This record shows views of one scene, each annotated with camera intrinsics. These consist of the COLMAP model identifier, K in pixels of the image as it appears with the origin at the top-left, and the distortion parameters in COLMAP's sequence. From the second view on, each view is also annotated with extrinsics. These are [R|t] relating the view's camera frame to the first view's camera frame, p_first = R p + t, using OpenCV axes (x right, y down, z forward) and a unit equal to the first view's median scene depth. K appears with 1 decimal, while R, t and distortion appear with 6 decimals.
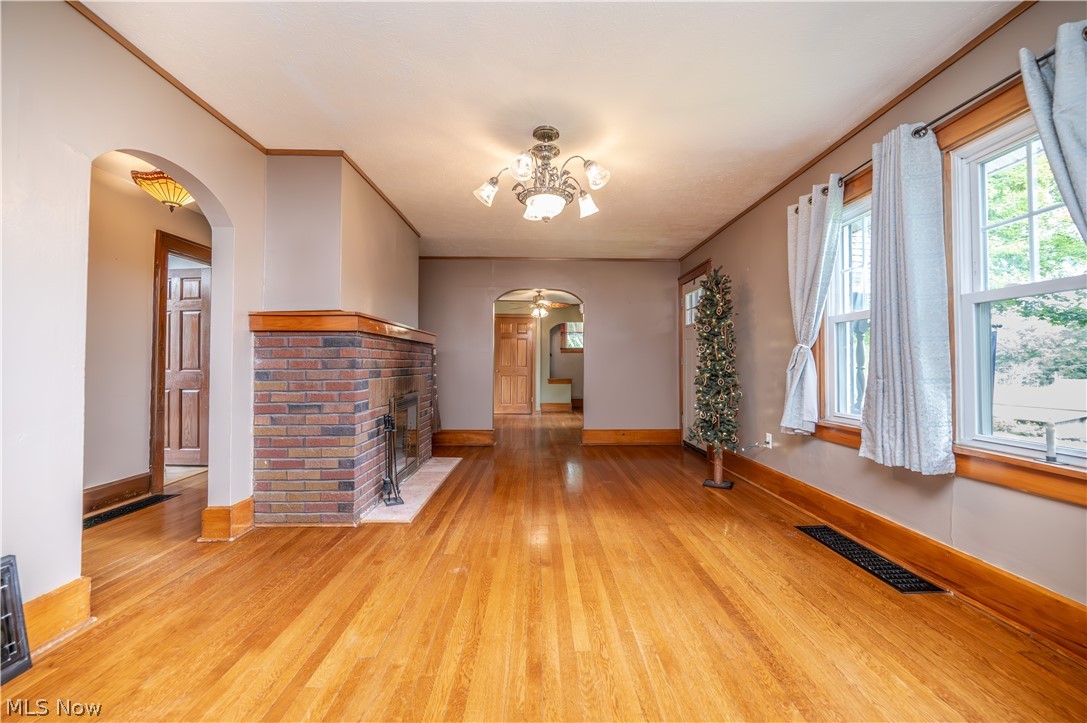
lens RADIAL K [[432.0, 0, 548.1], [0, 432.0, 366.2], [0, 0, 1]] dist [-0.000099, -0.000051]
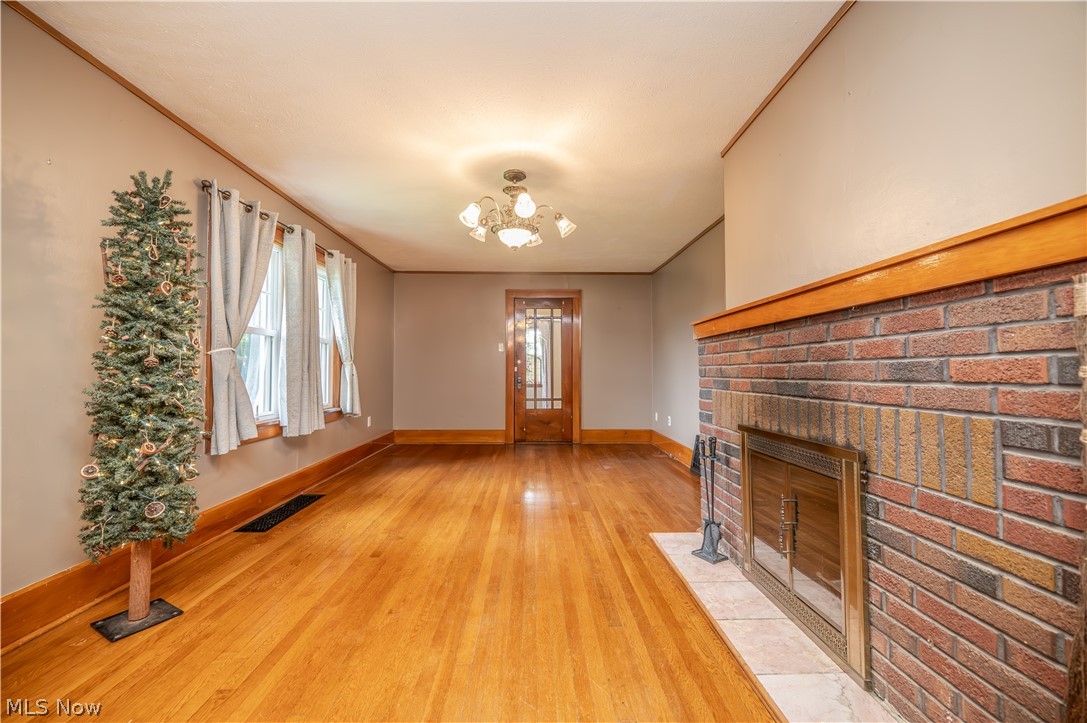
lens RADIAL K [[432.0, 0, 548.1], [0, 432.0, 366.2], [0, 0, 1]] dist [-0.000099, -0.000051]
pose [[-0.999933, -0.003641, -0.011021, -0.078779], [-0.003512, 0.999925, -0.011736, -0.006248], [0.011062, -0.011696, -0.999870, 2.042879]]
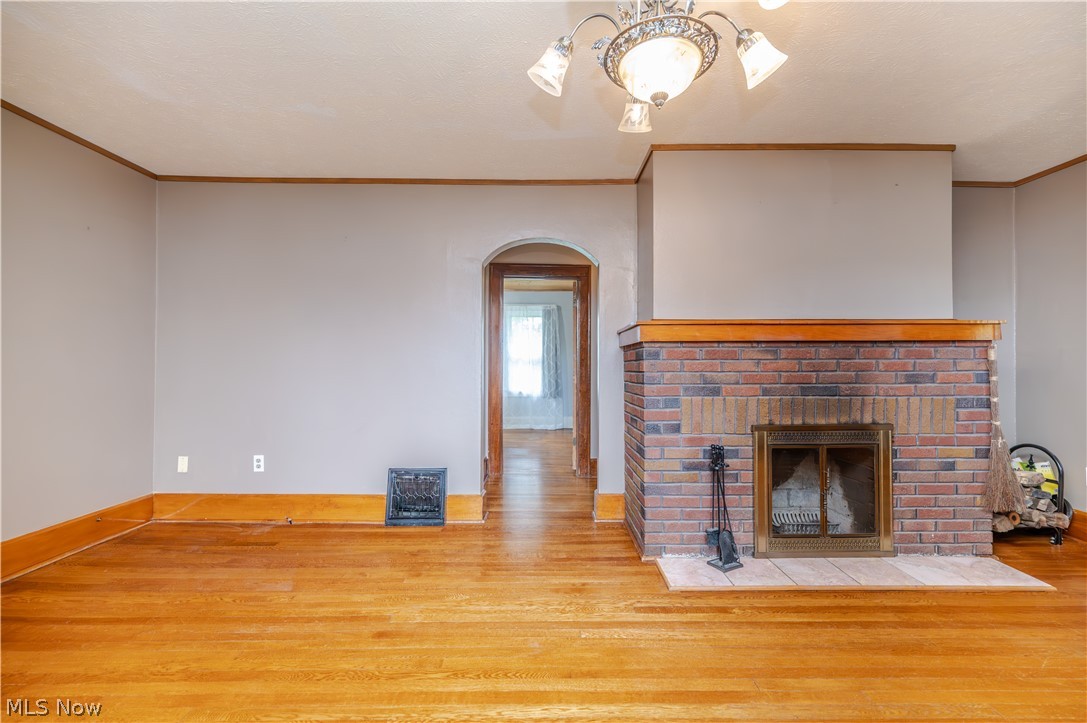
lens RADIAL K [[432.0, 0, 548.1], [0, 432.0, 366.2], [0, 0, 1]] dist [-0.000099, -0.000051]
pose [[-0.017303, -0.005213, -0.999837, 0.461635], [-0.000310, 0.999986, -0.005209, -0.027748], [0.999850, 0.000220, -0.017305, 0.830711]]
